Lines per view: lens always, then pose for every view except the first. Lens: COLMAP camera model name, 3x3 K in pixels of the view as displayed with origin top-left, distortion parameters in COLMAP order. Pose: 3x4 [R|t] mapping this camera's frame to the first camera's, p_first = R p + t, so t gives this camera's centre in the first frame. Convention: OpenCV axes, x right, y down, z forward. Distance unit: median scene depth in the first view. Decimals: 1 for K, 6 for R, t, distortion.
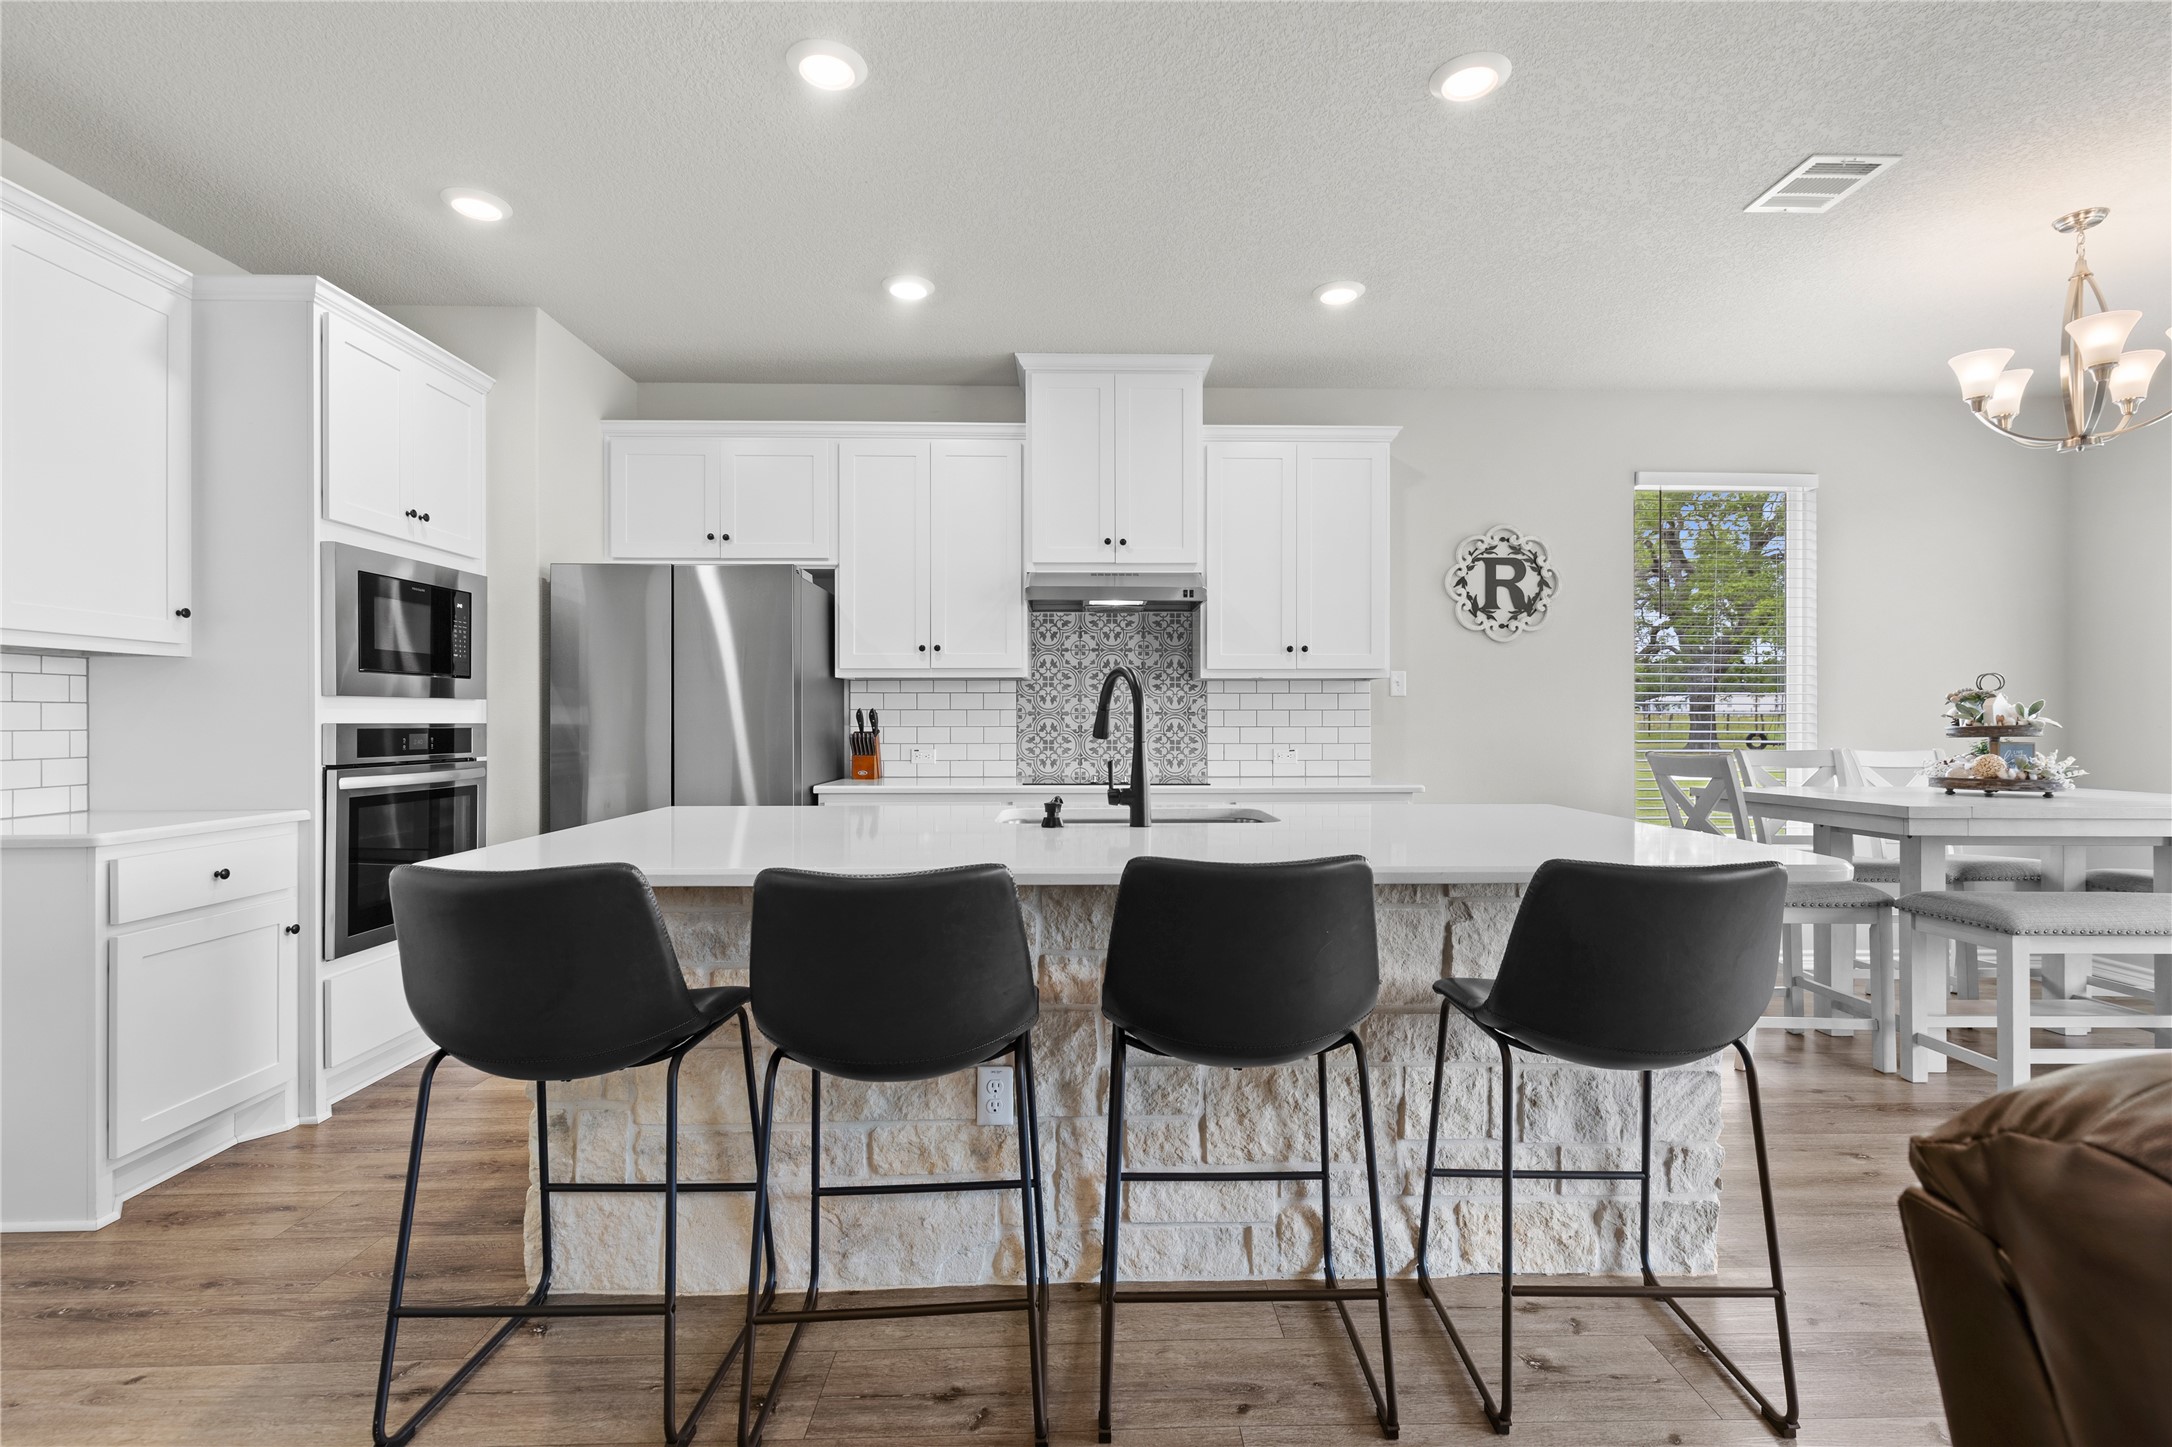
lens RADIAL K [[994.7, 0, 1093.4], [0, 994.7, 716.4], [0, 0, 1]] dist [0.000685, 0.000677]
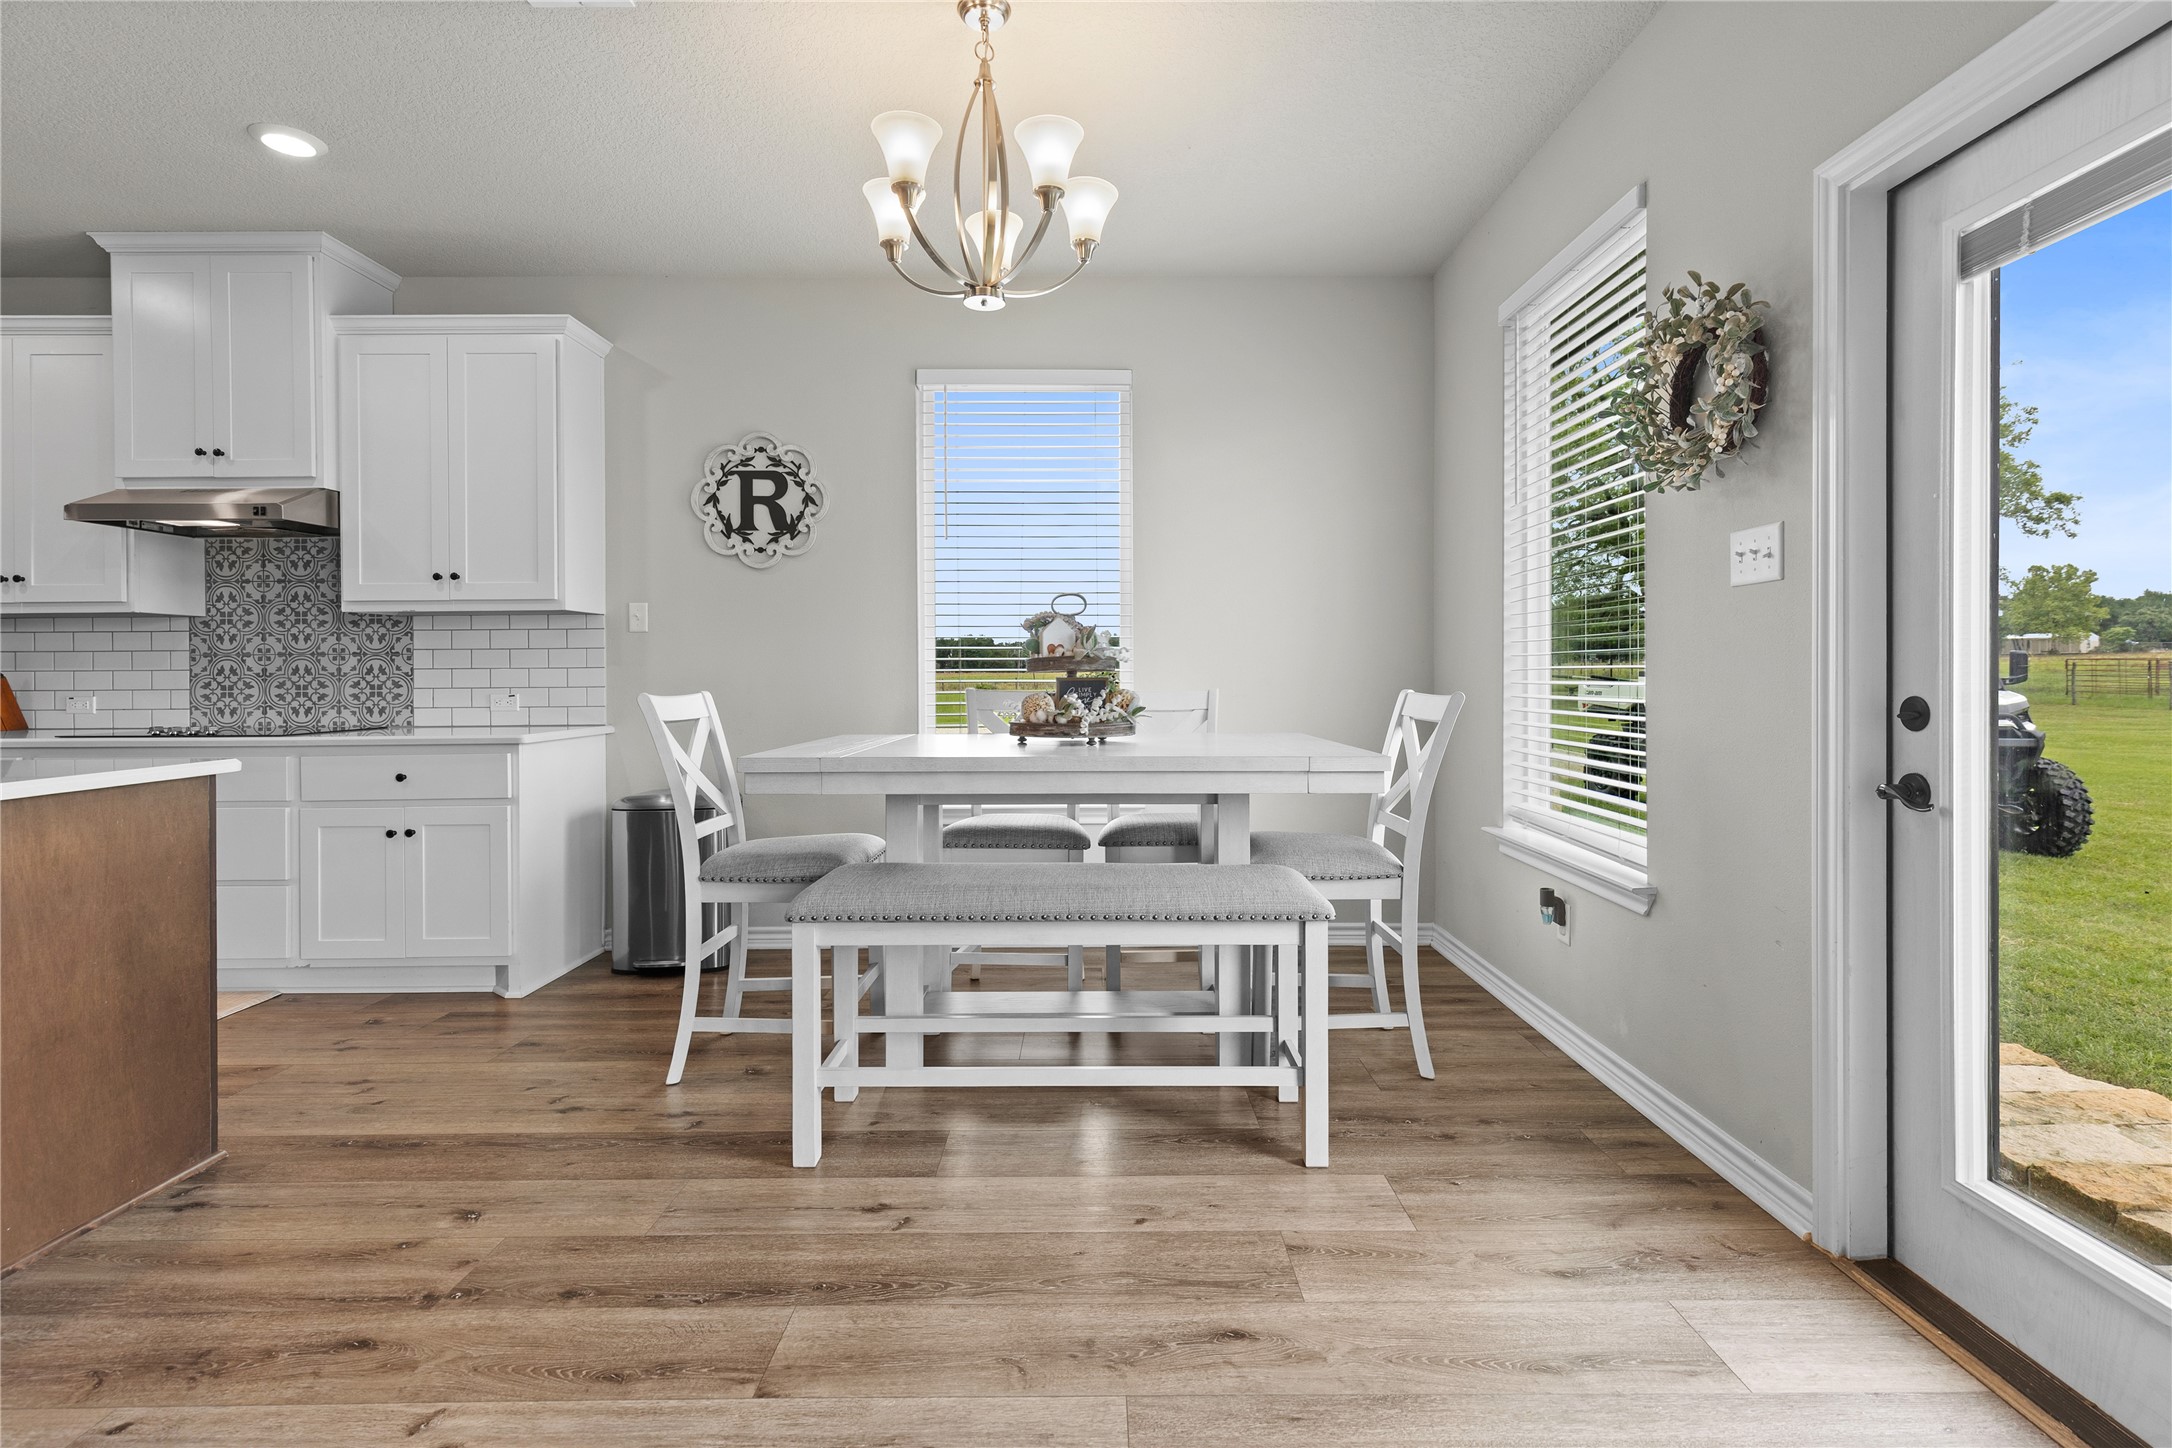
lens RADIAL K [[994.7, 0, 1098.9], [0, 994.7, 675.4], [0, 0, 1]] dist [0.000685, 0.000677]
pose [[0.999787, -0.006588, -0.019578, 0.744705], [0.006726, 0.999953, 0.007032, 0.014307], [0.019531, -0.007162, 0.999784, 0.146736]]
